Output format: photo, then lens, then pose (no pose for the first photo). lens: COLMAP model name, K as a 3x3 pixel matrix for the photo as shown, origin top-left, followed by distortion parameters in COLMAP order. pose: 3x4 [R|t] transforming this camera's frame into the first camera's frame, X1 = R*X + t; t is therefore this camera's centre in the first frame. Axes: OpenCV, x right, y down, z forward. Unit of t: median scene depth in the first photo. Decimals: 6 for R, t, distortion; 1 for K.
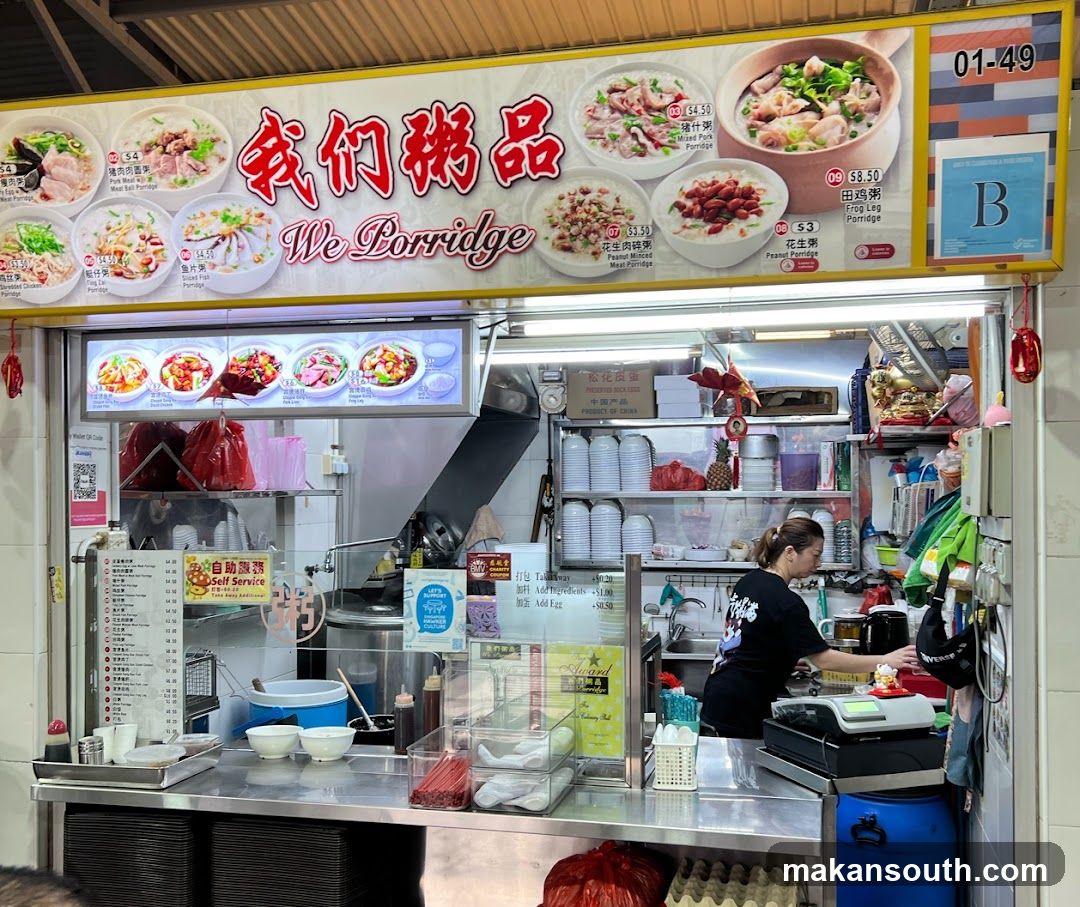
lens RADIAL K [[1125.6, 0, 567.3], [0, 1125.6, 501.3], [0, 0, 1]] dist [0.010745, 0.000000]
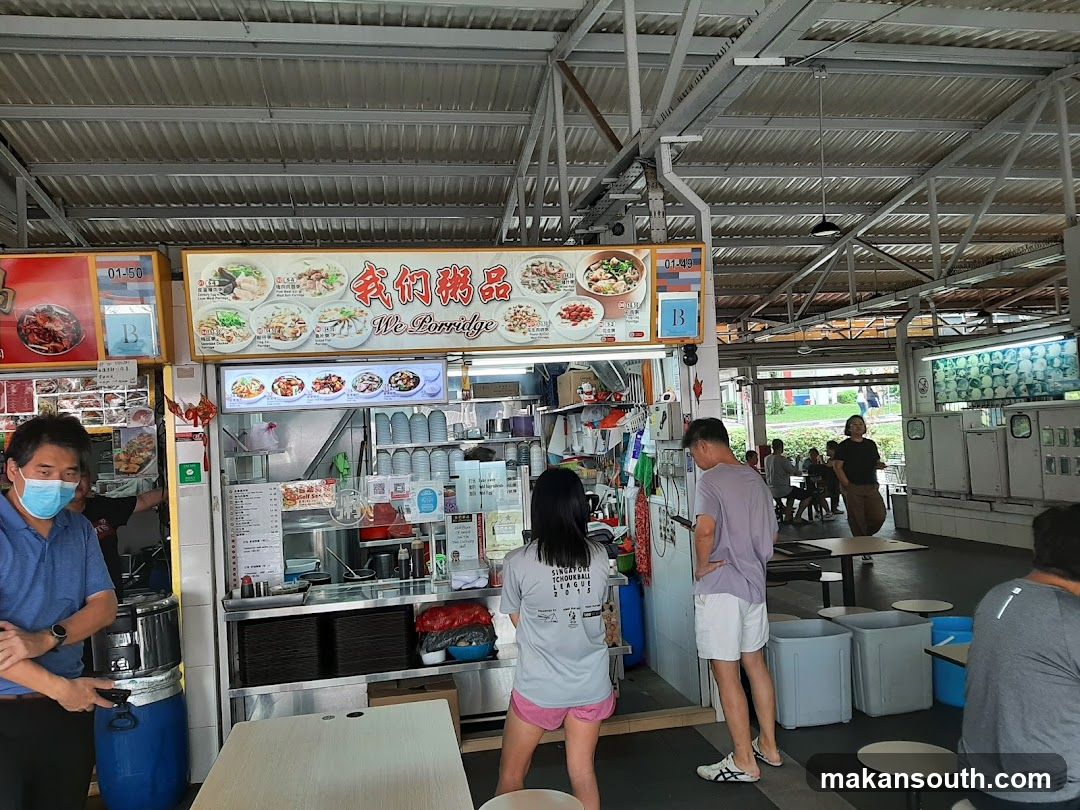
lens RADIAL K [[821.9, 0, 557.0], [0, 821.9, 403.9], [0, 0, 1]] dist [0.032816, -0.021735]
pose [[0.908031, -0.030522, 0.417790, -0.584147], [0.055866, 0.997257, -0.048563, 0.008394], [-0.415161, 0.067437, 0.907245, -0.505770]]
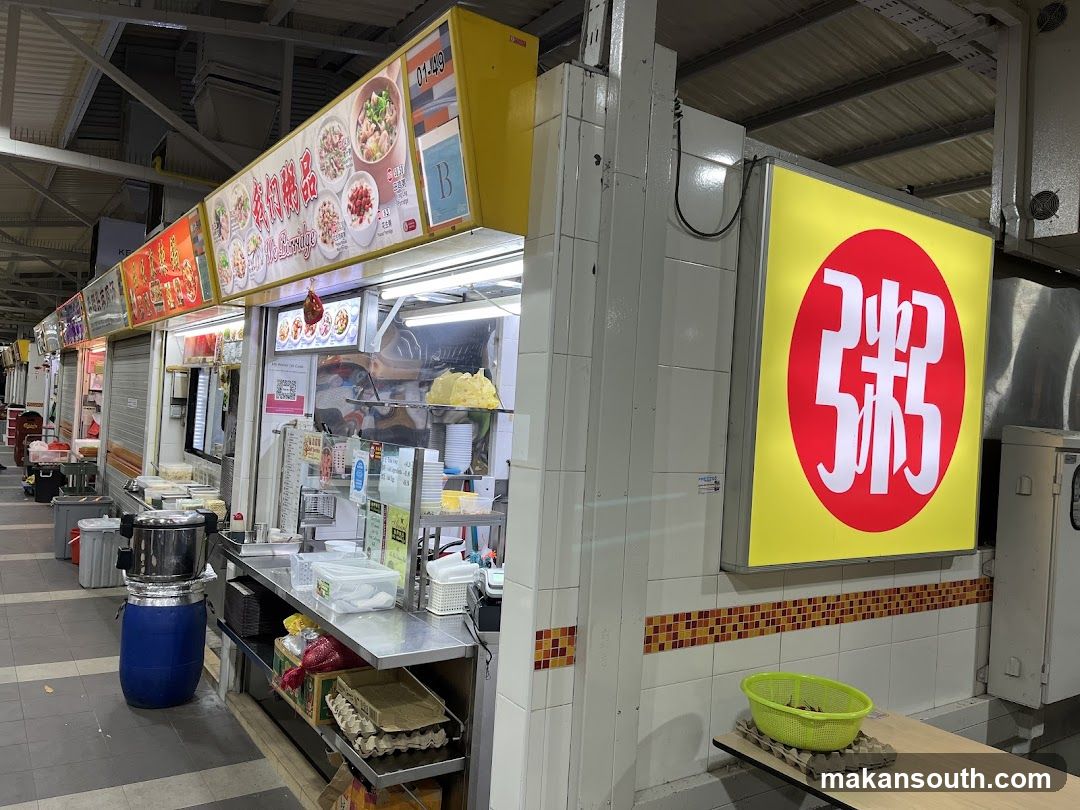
lens RADIAL K [[821.9, 0, 560.2], [0, 821.9, 392.6], [0, 0, 1]] dist [0.032816, -0.021735]
pose [[0.747489, 0.034006, -0.663403, 0.954922], [-0.071713, 0.996983, -0.029698, -0.006507], [0.660392, 0.069774, 0.747672, 0.359872]]
